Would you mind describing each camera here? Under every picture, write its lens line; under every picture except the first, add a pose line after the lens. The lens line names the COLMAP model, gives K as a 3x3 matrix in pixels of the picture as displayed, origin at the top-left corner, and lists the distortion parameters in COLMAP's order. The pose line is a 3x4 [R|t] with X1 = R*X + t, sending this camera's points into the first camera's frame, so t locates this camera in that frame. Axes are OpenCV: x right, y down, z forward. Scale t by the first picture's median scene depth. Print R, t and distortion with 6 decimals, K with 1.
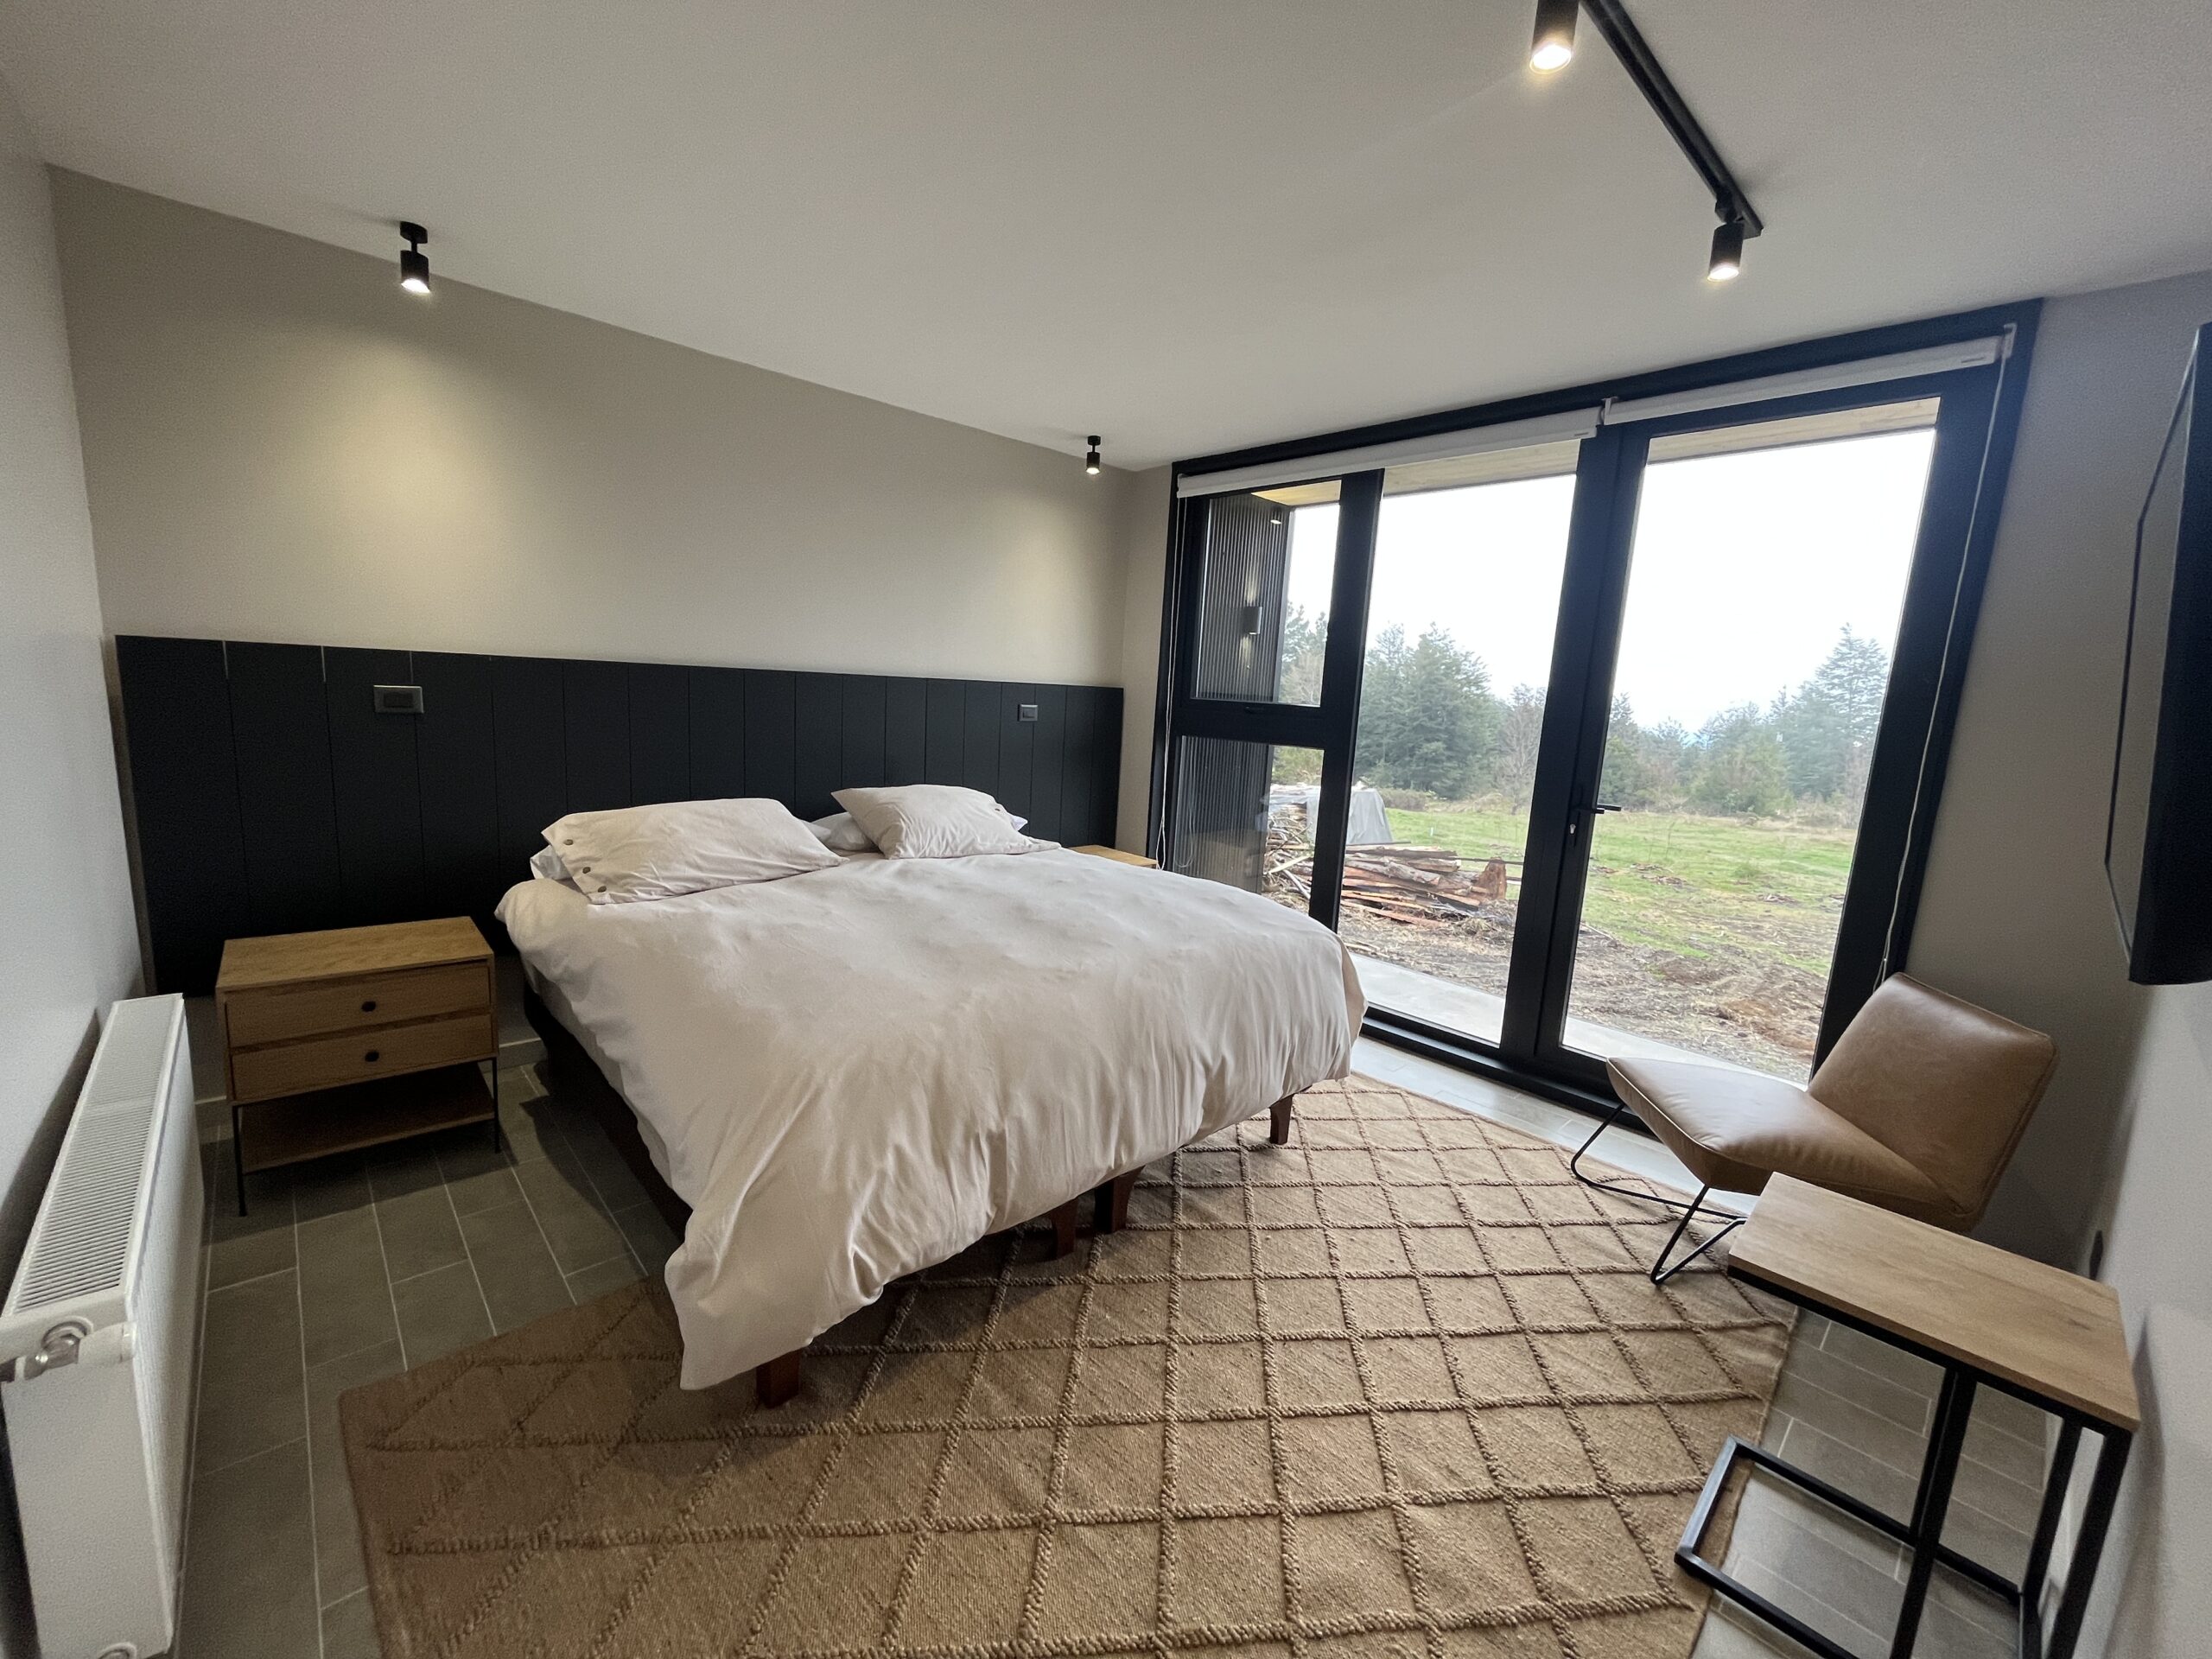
lens RADIAL K [[896.0, 0, 1106.0], [0, 896.0, 829.5], [0, 0, 1]] dist [-0.002146, -0.000100]
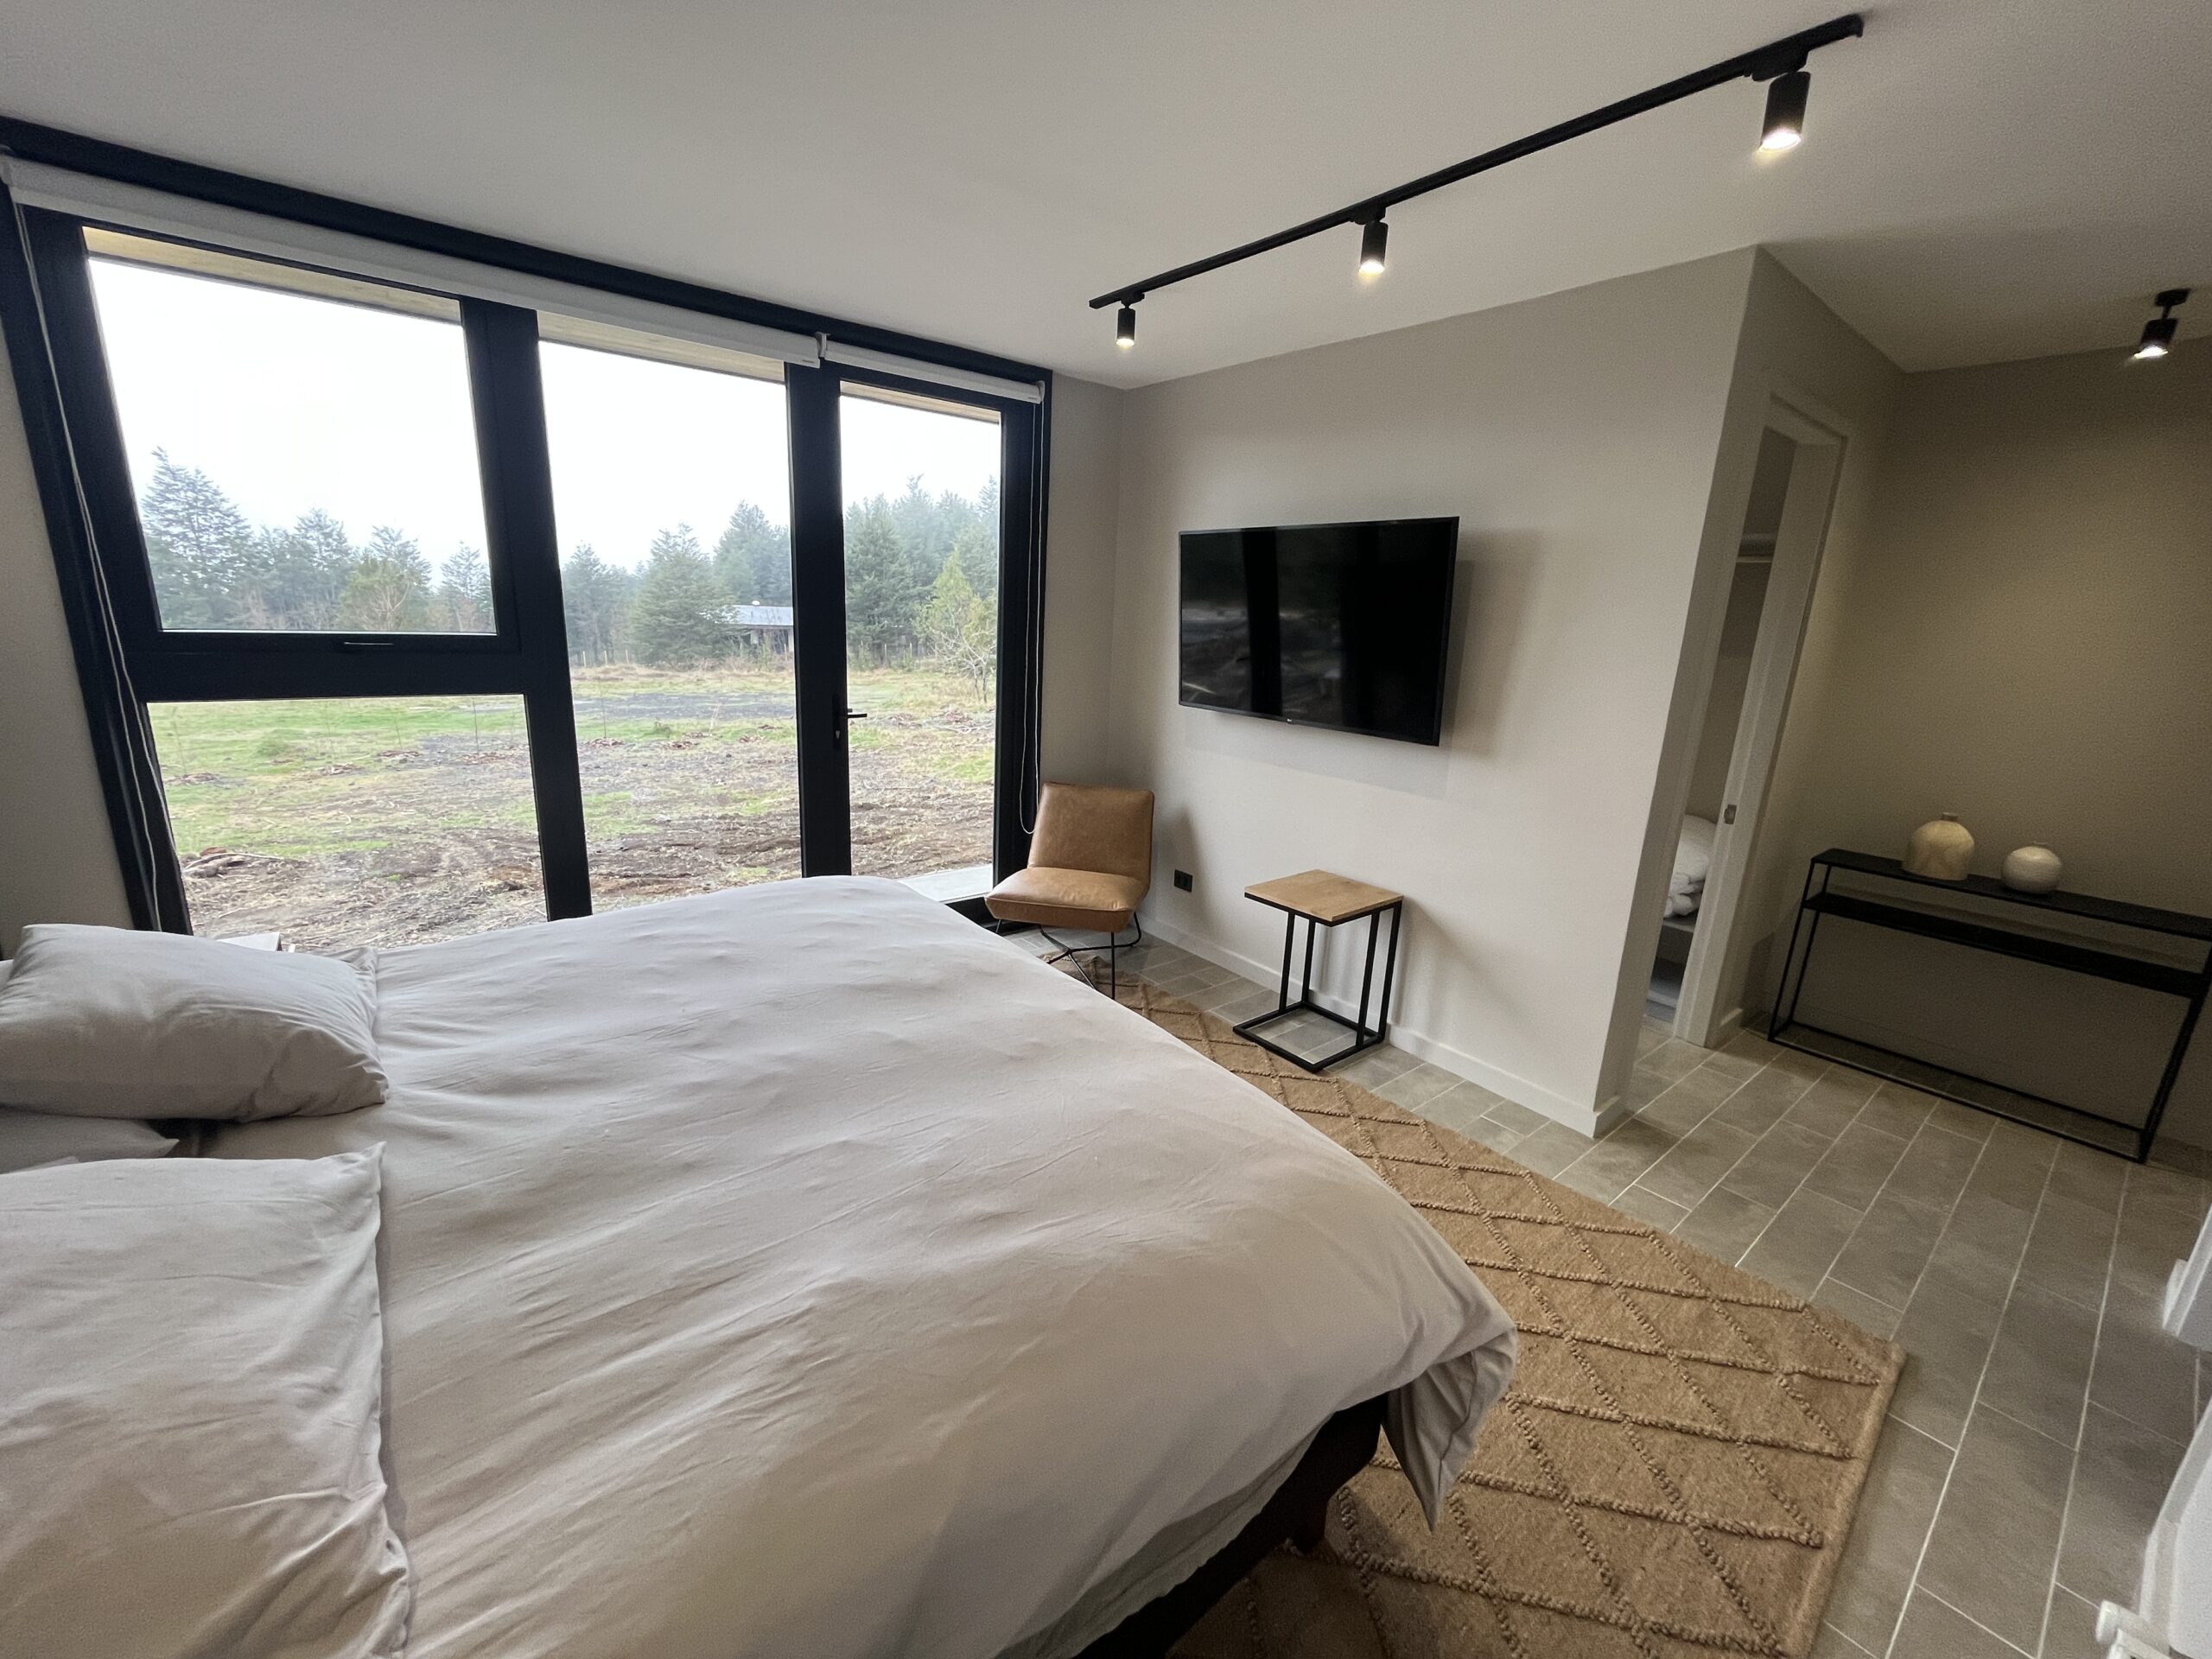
lens RADIAL K [[889.9, 0, 1097.2], [0, 889.9, 832.8], [0, 0, 1]] dist [-0.003194, 0.000036]
pose [[0.081748, -0.295236, 0.951921, -0.205084], [0.120577, 0.951031, 0.284606, -0.060408], [-0.989332, 0.091514, 0.113344, 0.208320]]
